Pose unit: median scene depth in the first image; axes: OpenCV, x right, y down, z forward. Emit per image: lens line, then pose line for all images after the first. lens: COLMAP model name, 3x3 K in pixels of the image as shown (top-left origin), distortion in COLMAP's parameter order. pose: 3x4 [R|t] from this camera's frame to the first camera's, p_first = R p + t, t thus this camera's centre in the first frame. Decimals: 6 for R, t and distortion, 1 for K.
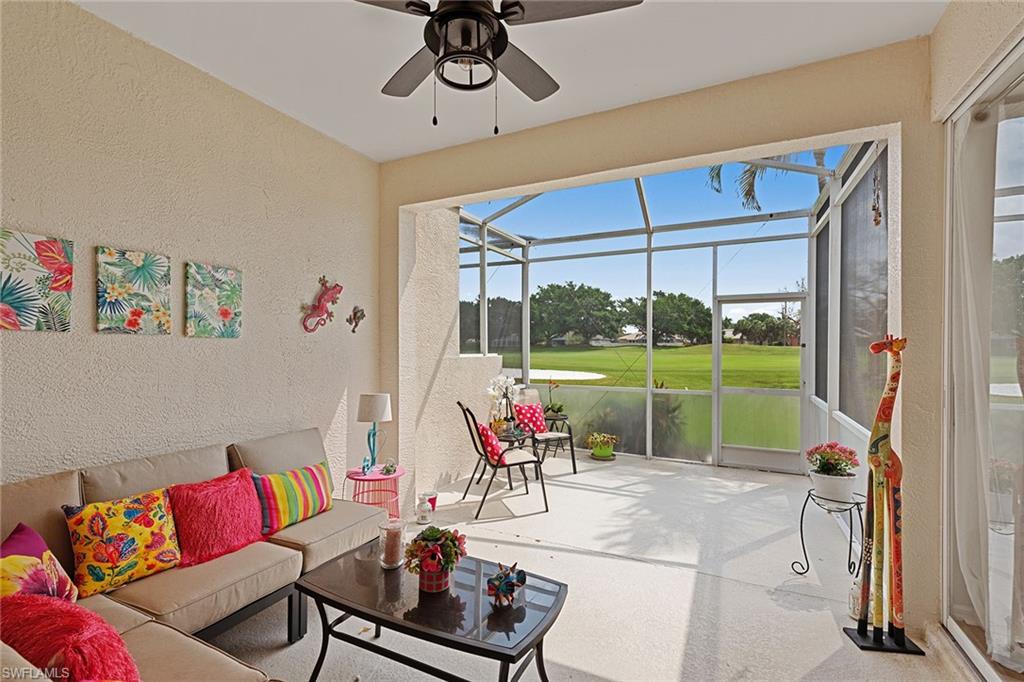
lens RADIAL K [[448.0, 0, 511.6], [0, 448.0, 345.1], [0, 0, 1]] dist [0.000658, -0.000361]
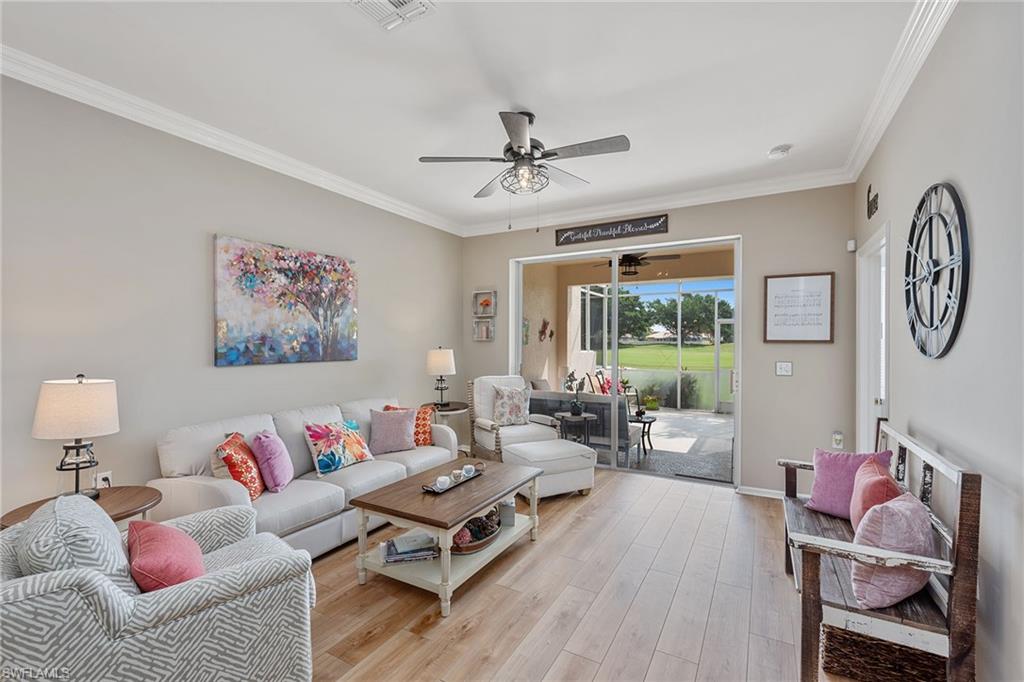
lens RADIAL K [[448.0, 0, 509.0], [0, 448.0, 339.8], [0, 0, 1]] dist [0.000658, -0.000361]
pose [[0.998218, 0.001116, -0.059662, -0.025221], [-0.001538, 0.999974, -0.007025, -0.001119], [0.059653, 0.007105, 0.998194, -0.079116]]
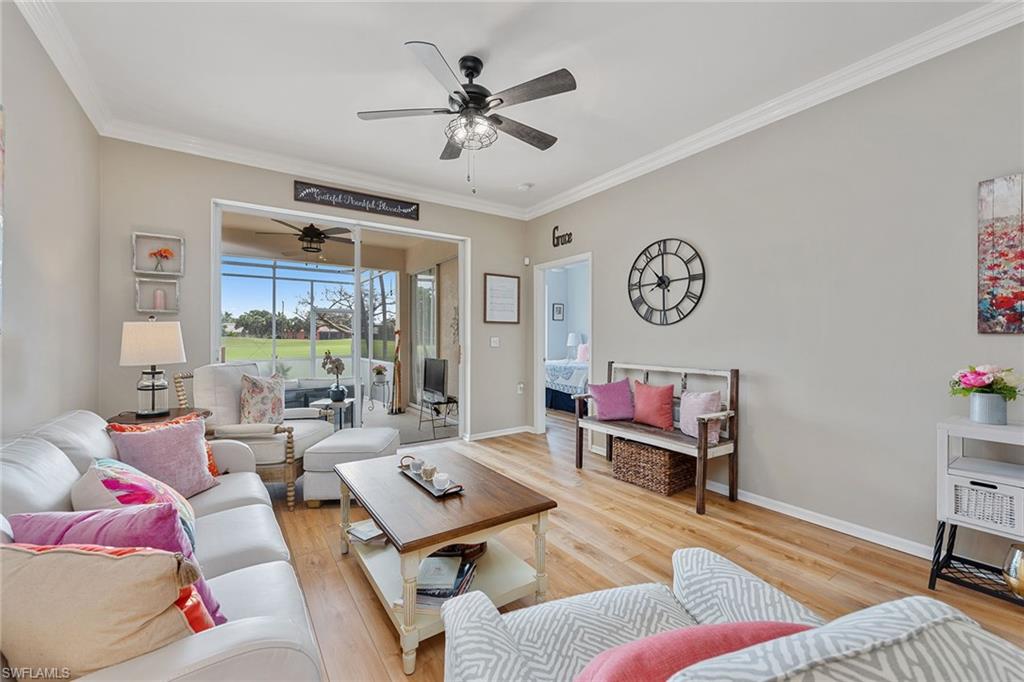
lens RADIAL K [[416.0, 0, 506.4], [0, 416.0, 337.1], [0, 0, 1]] dist [0.004134, 0.000121]
pose [[0.487258, 0.002105, 0.873255, -0.062665], [0.002021, 0.999992, -0.003539, 0.002022], [-0.873256, 0.003490, 0.487250, -0.053011]]
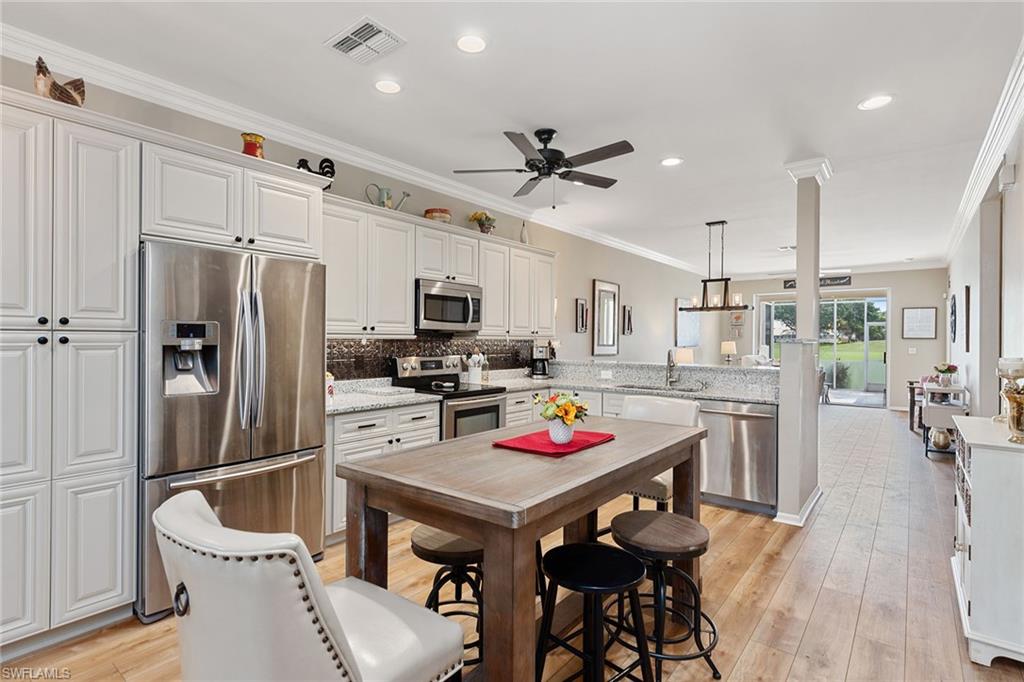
lens RADIAL K [[516.0, 0, 502.3], [0, 516.0, 339.7], [0, 0, 1]] dist [0.007351, 0.000131]
pose [[0.978615, 0.004493, -0.205654, -0.085271], [-0.004599, 0.999989, -0.000040, -0.000296], [0.205651, 0.000985, 0.978625, -0.204738]]
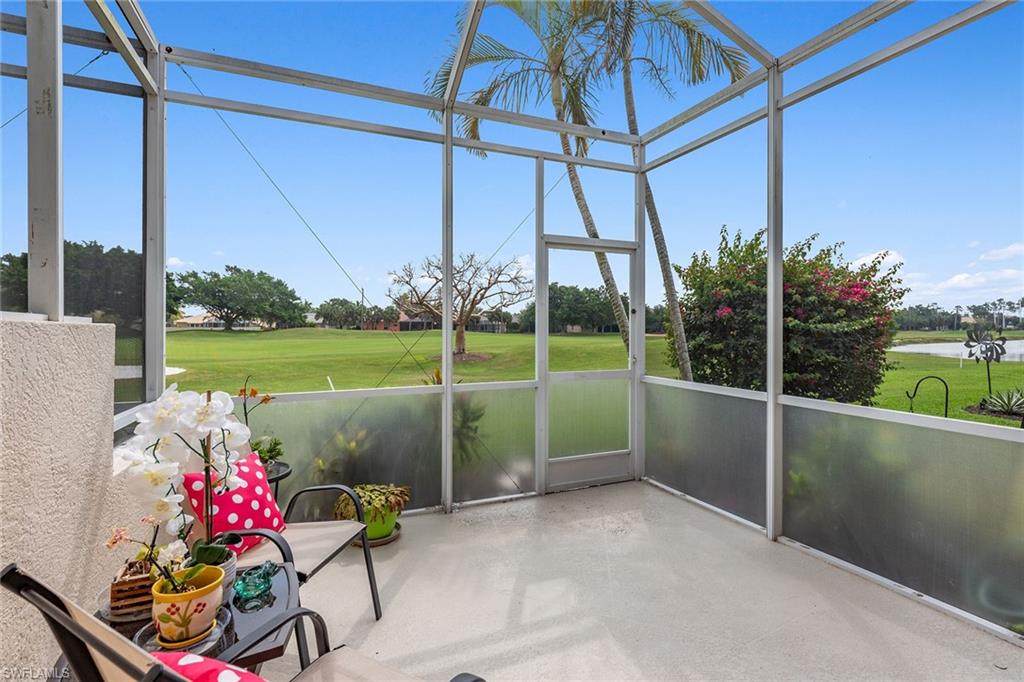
lens RADIAL K [[458.5, 0, 493.9], [0, 458.5, 330.4], [0, 0, 1]] dist [-0.003510, -0.000537]
pose [[0.653802, -0.001316, 0.756664, -0.008667], [0.001829, 0.999998, 0.000158, 0.002652], [-0.756663, 0.001280, 0.653804, 0.056072]]
